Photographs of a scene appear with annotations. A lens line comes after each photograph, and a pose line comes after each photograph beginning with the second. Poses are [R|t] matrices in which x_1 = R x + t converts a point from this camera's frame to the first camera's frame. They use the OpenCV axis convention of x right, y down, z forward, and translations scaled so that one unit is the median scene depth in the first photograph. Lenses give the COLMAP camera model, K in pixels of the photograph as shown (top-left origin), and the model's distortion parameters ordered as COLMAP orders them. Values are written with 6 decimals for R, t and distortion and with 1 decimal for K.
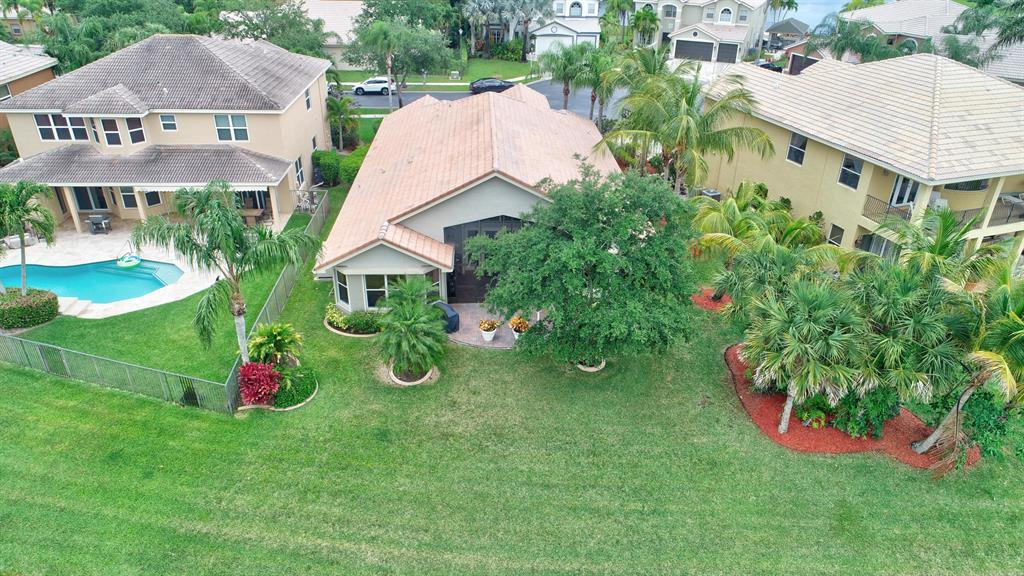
lens RADIAL K [[687.1, 0, 510.6], [0, 687.1, 303.4], [0, 0, 1]] dist [0.000744, -0.000777]
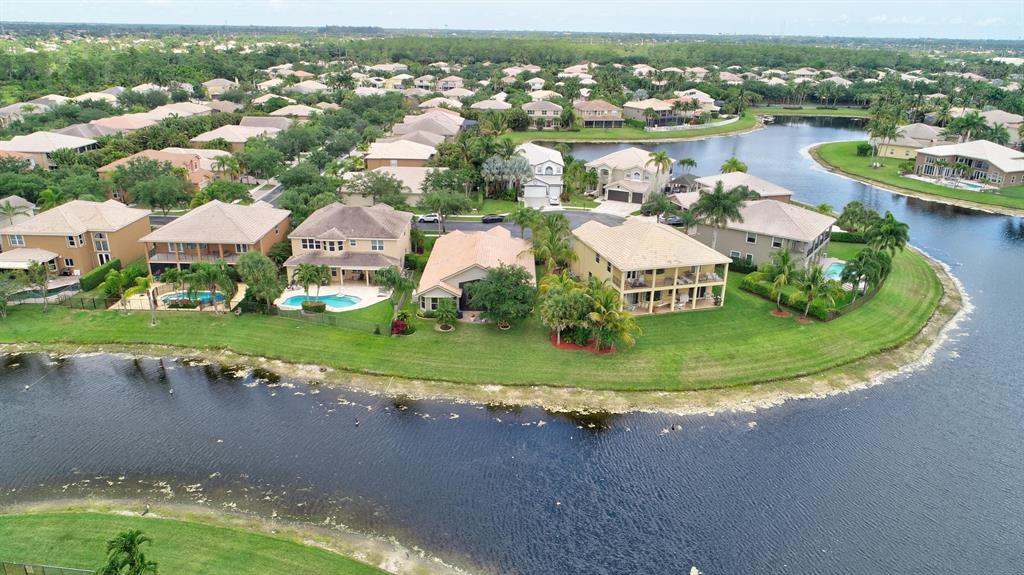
lens RADIAL K [[692.2, 0, 512.0], [0, 692.2, 287.5], [0, 0, 1]] dist [-0.001920, -0.005861]
pose [[0.998730, 0.020142, -0.046171, 0.203345], [-0.027107, 0.987451, -0.155582, 0.276736], [0.042458, 0.156636, 0.986743, -1.451049]]
